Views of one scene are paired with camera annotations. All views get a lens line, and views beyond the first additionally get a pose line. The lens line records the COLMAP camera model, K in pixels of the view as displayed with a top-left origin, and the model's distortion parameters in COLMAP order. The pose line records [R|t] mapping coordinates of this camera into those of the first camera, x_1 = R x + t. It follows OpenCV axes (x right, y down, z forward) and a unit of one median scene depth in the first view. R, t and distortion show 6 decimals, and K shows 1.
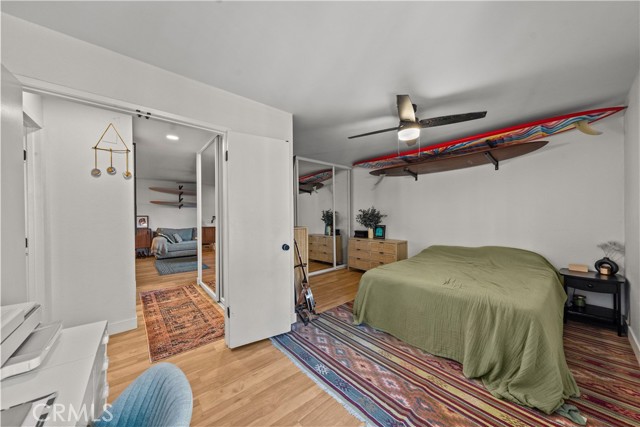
lens RADIAL K [[219.7, 0, 319.7], [0, 219.7, 217.0], [0, 0, 1]] dist [-0.000339, 0.000182]
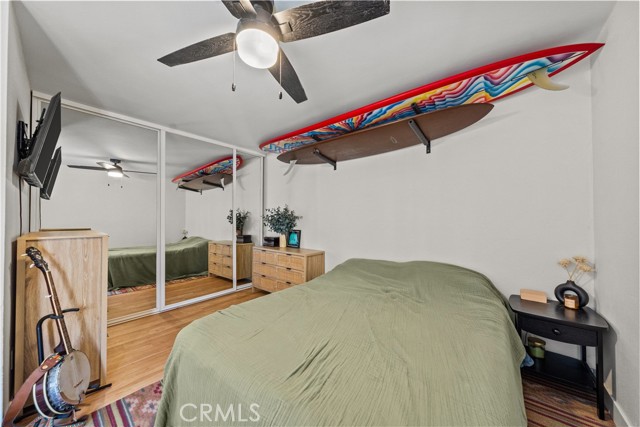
lens RADIAL K [[219.7, 0, 319.7], [0, 219.7, 217.0], [0, 0, 1]] dist [-0.000339, 0.000182]
pose [[0.986468, 0.010025, 0.163646, 0.345837], [-0.007562, 0.999849, -0.015668, 0.006254], [-0.163779, 0.014219, 0.986395, 0.361111]]
